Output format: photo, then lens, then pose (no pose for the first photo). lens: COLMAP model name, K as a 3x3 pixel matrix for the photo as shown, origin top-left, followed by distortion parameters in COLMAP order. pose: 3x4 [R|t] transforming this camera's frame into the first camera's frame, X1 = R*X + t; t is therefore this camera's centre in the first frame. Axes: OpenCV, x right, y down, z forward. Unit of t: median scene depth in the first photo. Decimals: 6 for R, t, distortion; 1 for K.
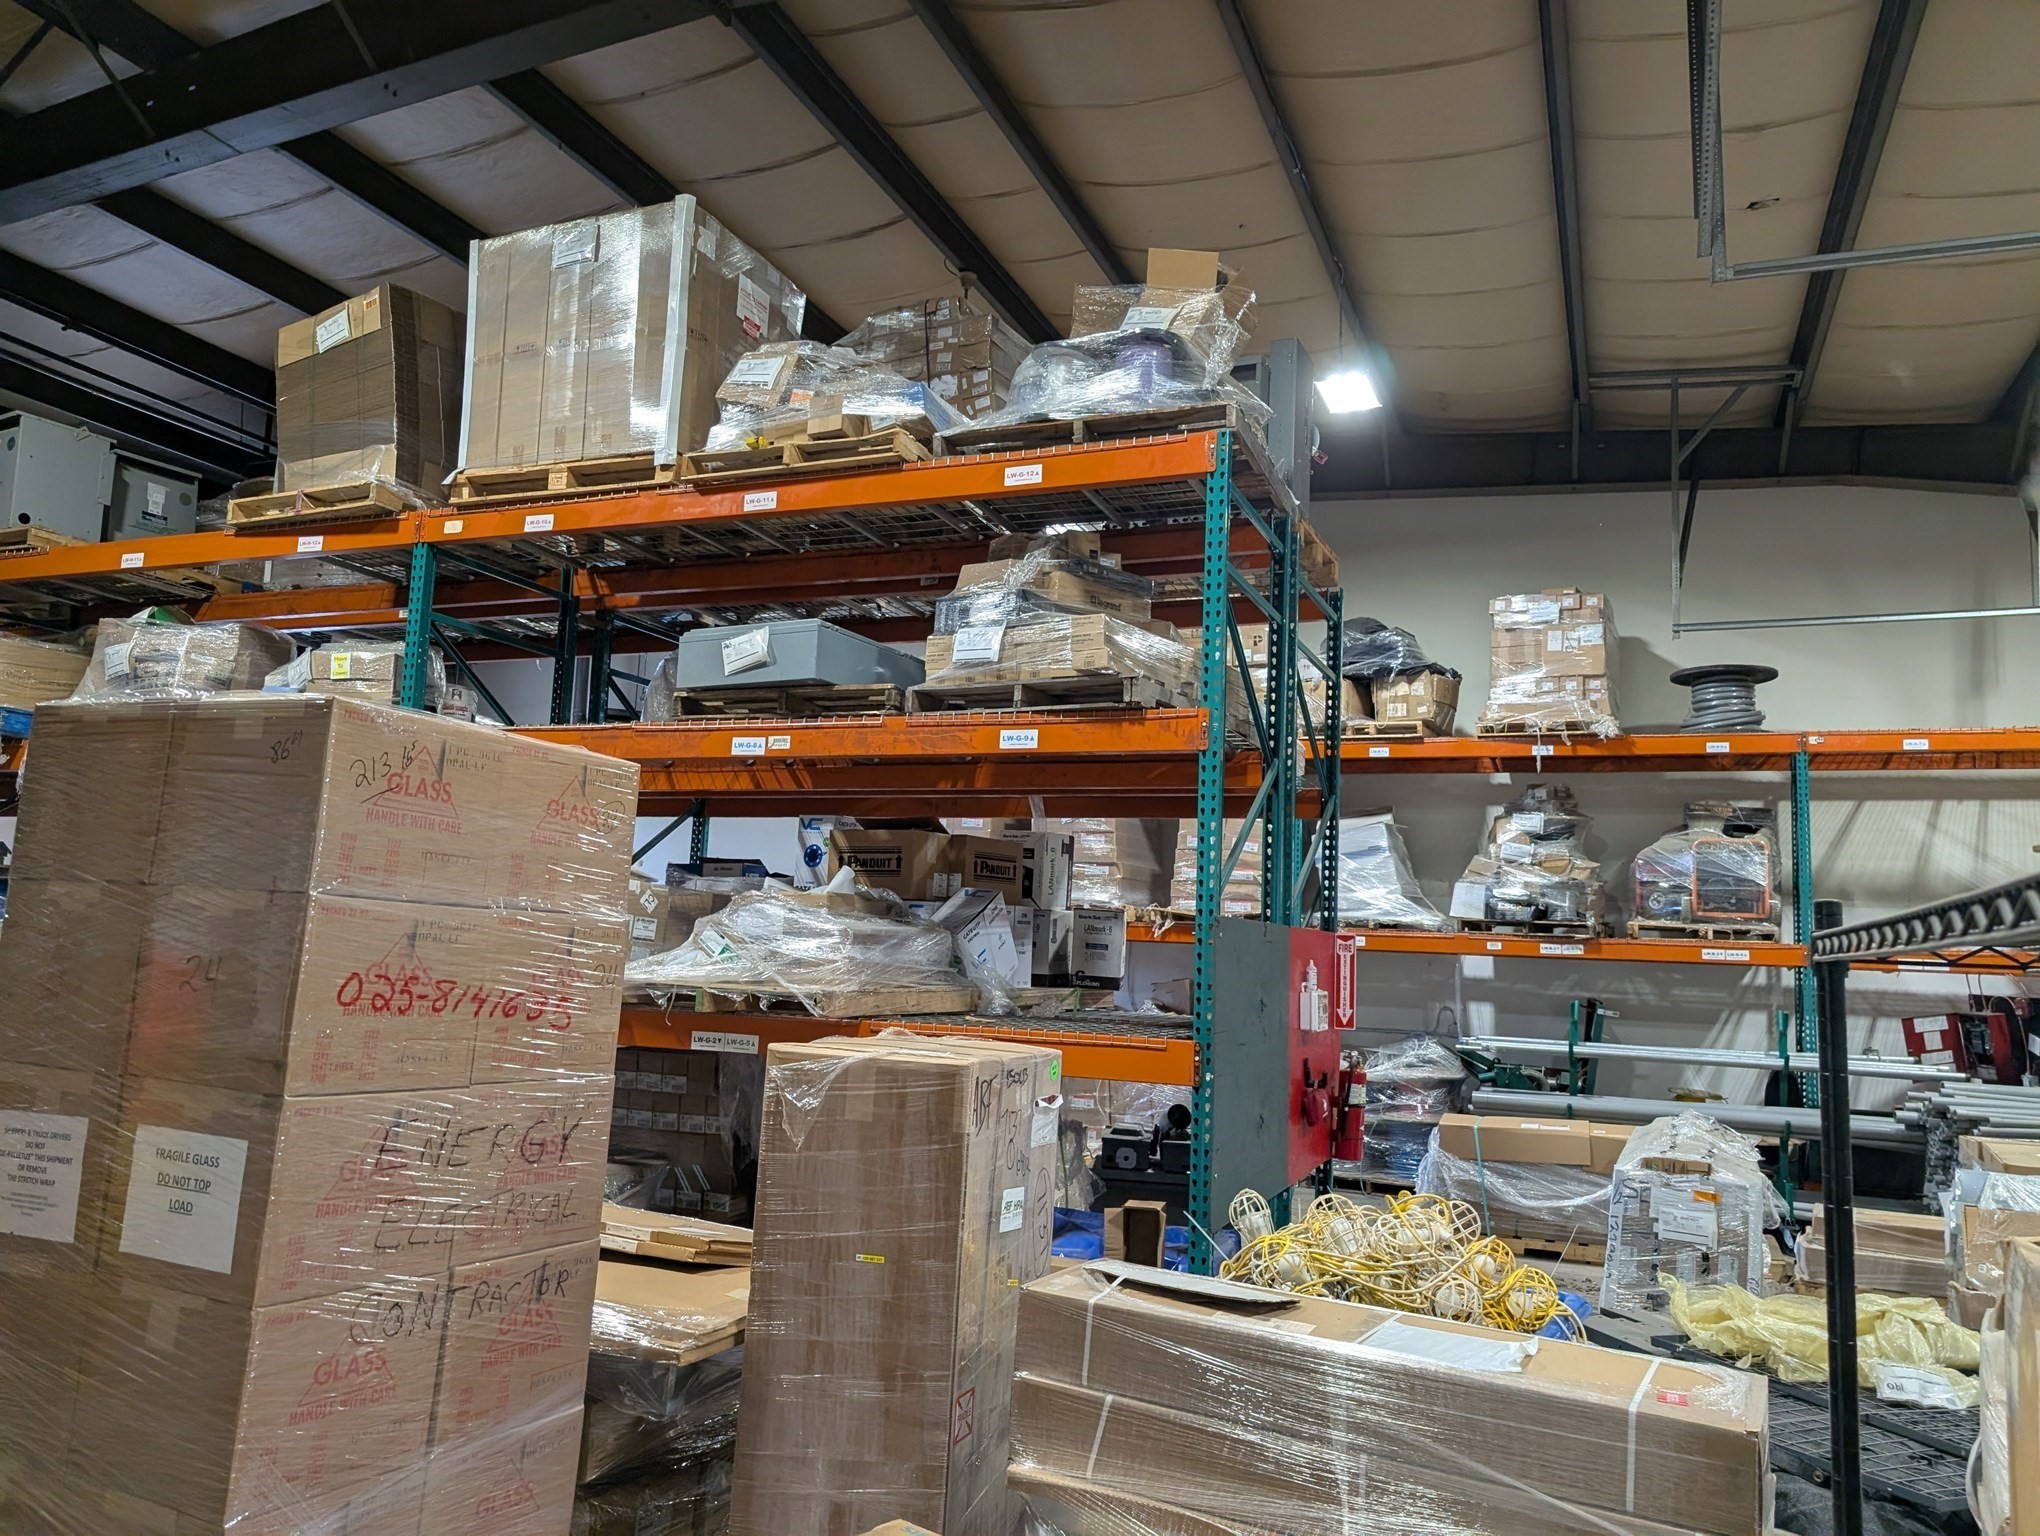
lens RADIAL K [[1449.3, 0, 1020.0], [0, 1449.3, 768.0], [0, 0, 1]] dist [0.011566, -0.004155]
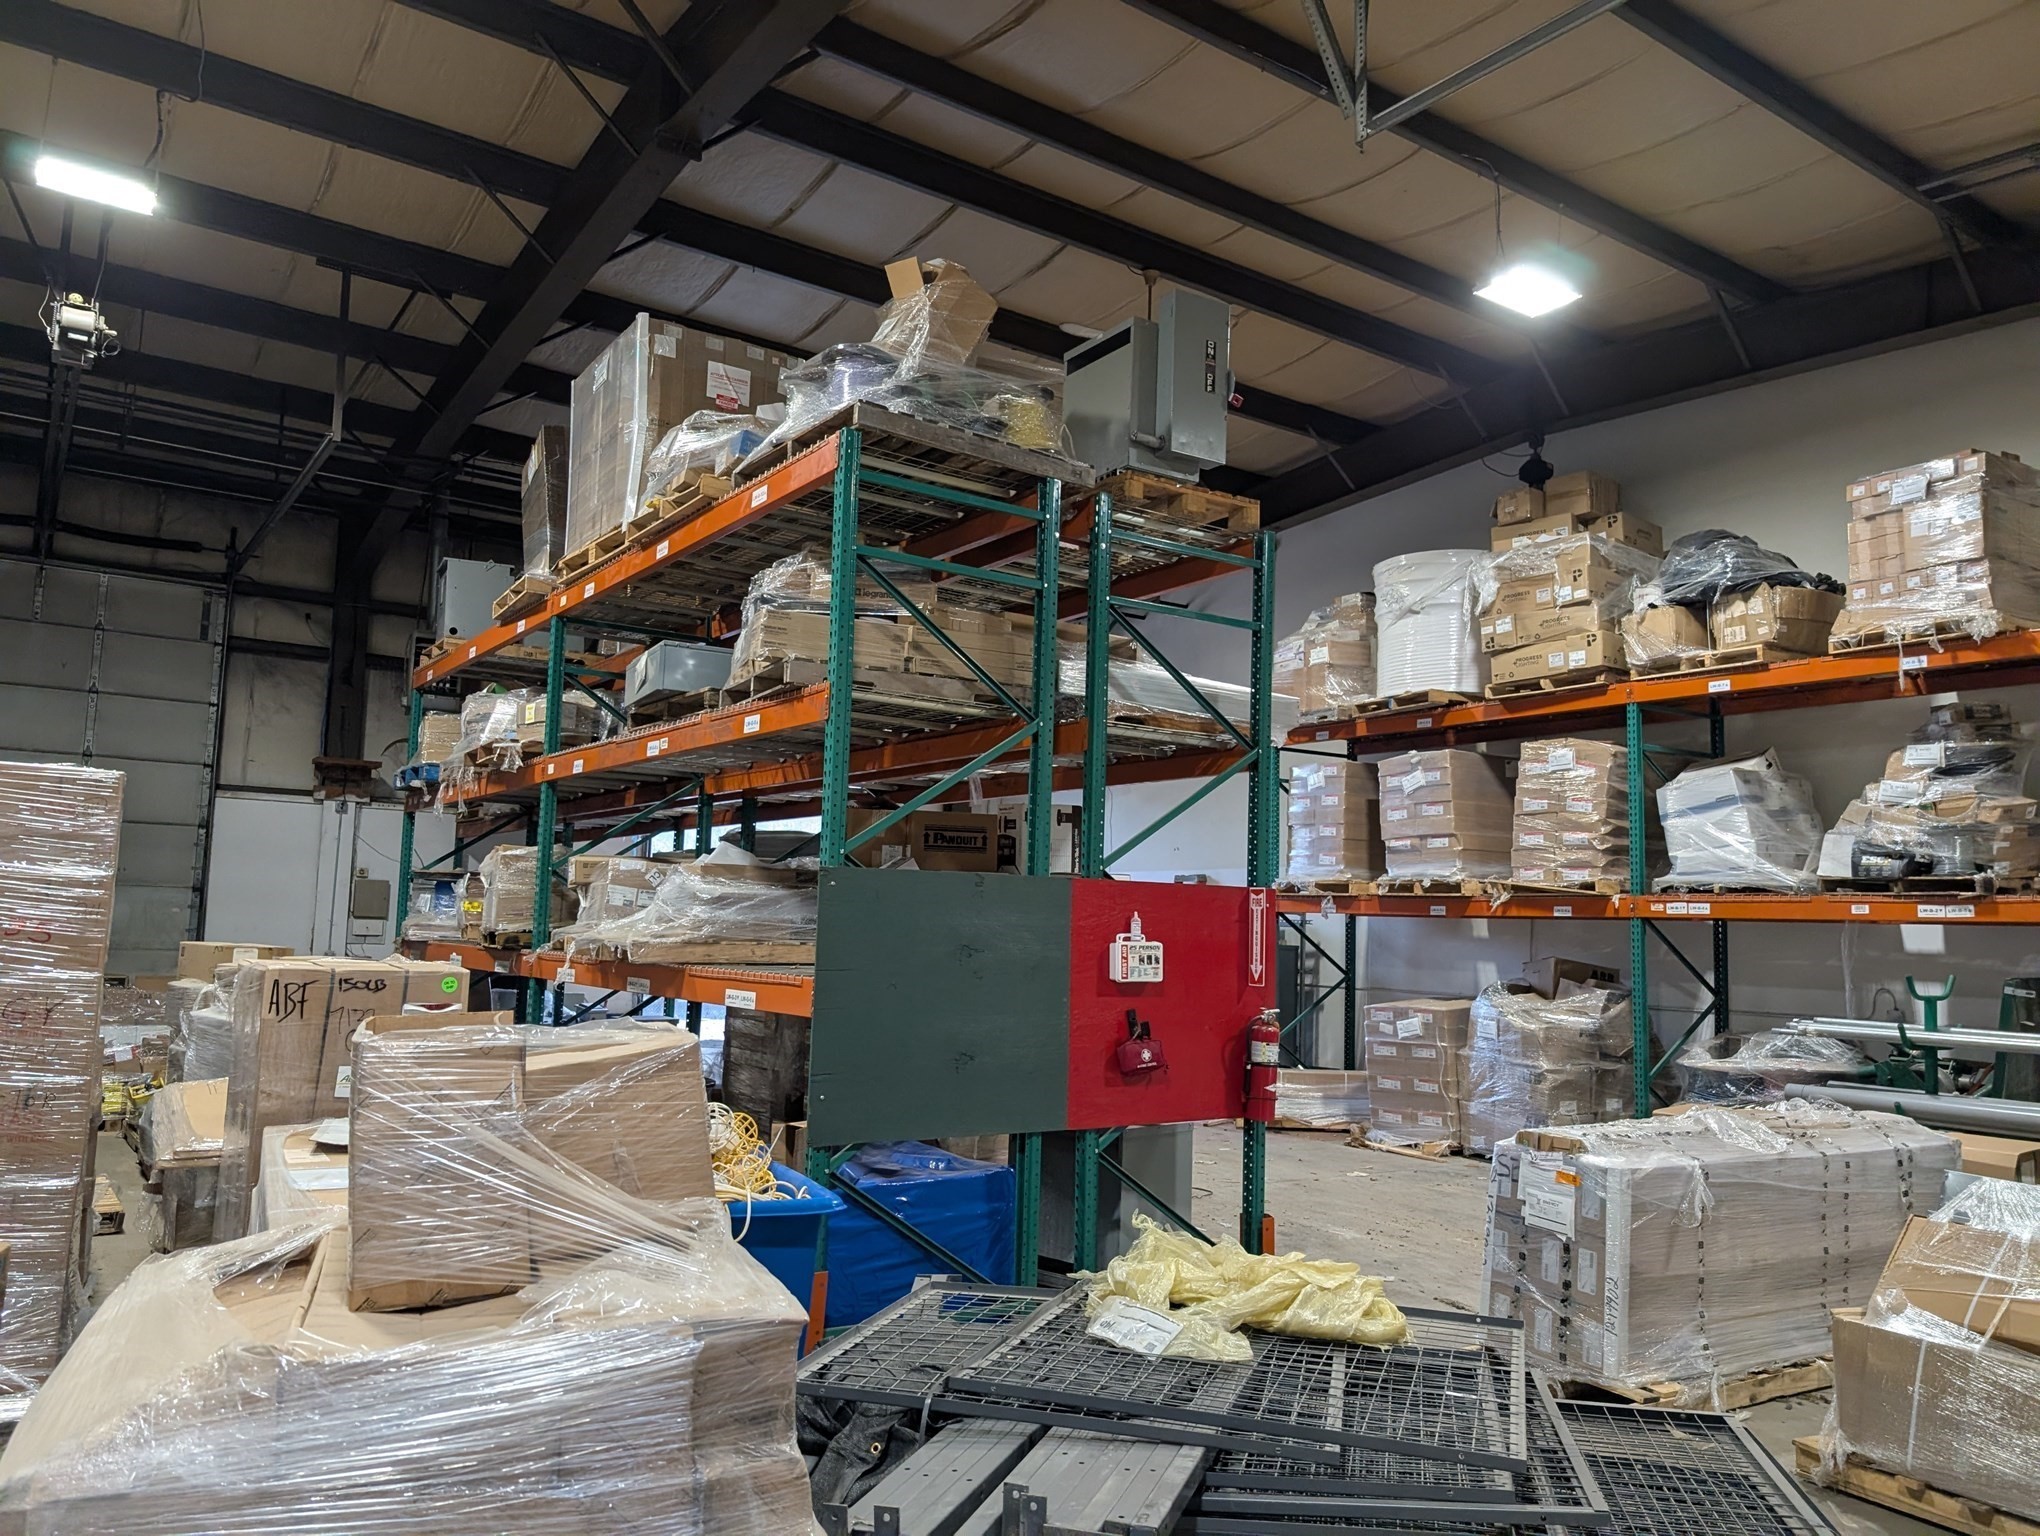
lens RADIAL K [[1464.9, 0, 1030.9], [0, 1464.9, 777.5], [0, 0, 1]] dist [-0.000194, -0.002876]
pose [[0.835325, -0.073091, -0.544876, 0.392804], [0.075076, 0.997003, -0.018645, 0.029439], [0.544606, -0.025333, 0.838309, 0.063268]]
